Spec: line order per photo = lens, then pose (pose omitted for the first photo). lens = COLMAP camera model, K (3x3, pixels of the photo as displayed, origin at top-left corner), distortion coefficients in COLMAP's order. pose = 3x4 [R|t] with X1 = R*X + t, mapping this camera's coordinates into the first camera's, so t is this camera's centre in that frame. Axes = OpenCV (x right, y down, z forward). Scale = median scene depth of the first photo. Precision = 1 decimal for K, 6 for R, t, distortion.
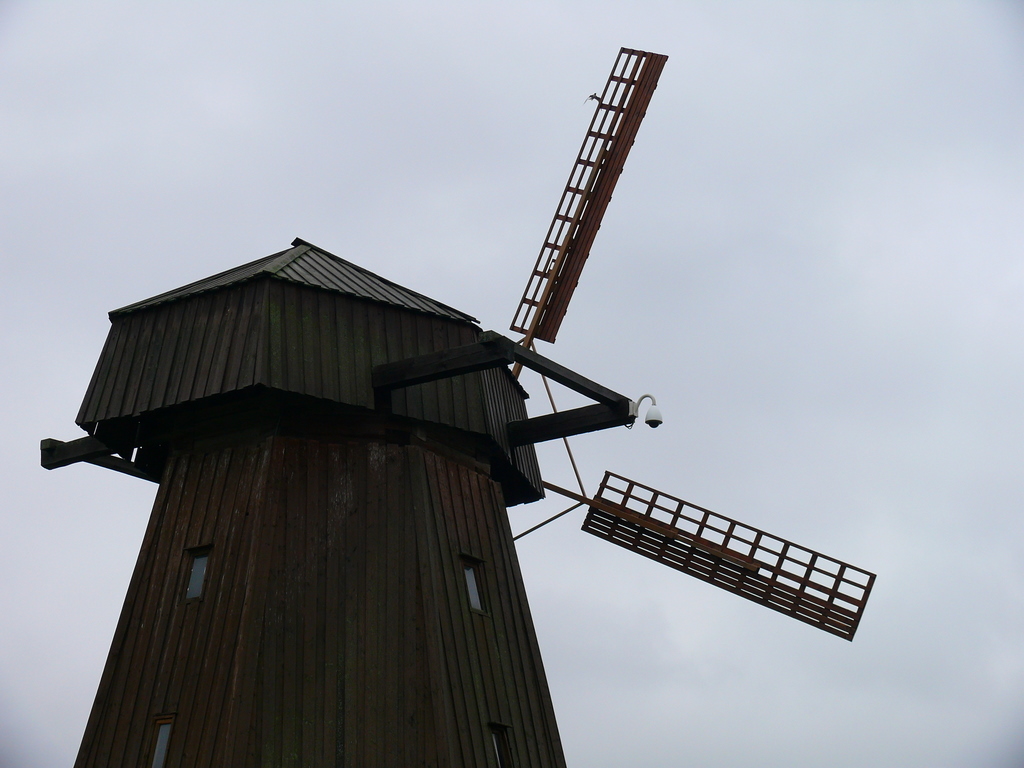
lens RADIAL K [[2062.1, 0, 512.0], [0, 2062.1, 384.0], [0, 0, 1]] dist [-0.011673, -0.007531]
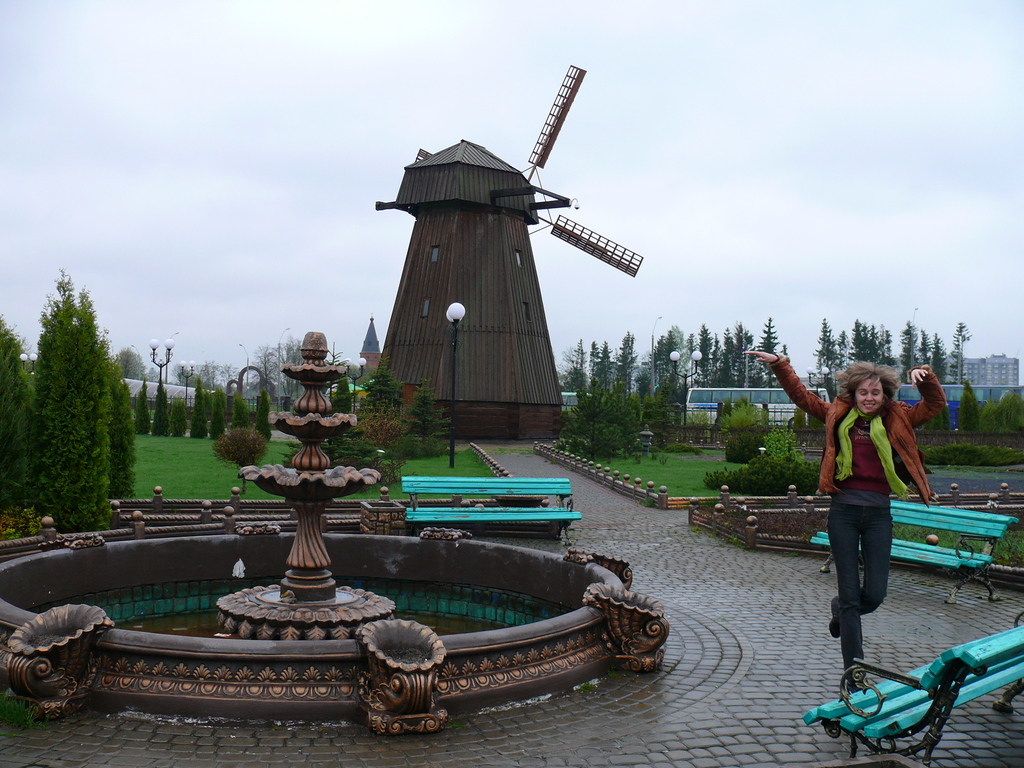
lens RADIAL K [[1057.5, 0, 512.0], [0, 1057.5, 384.0], [0, 0, 1]] dist [-0.193103, 0.215874]
pose [[0.999098, 0.029598, 0.030440, -0.069775], [-0.037321, 0.954072, 0.297242, -0.194040], [-0.020244, -0.298110, 0.954317, -0.599346]]
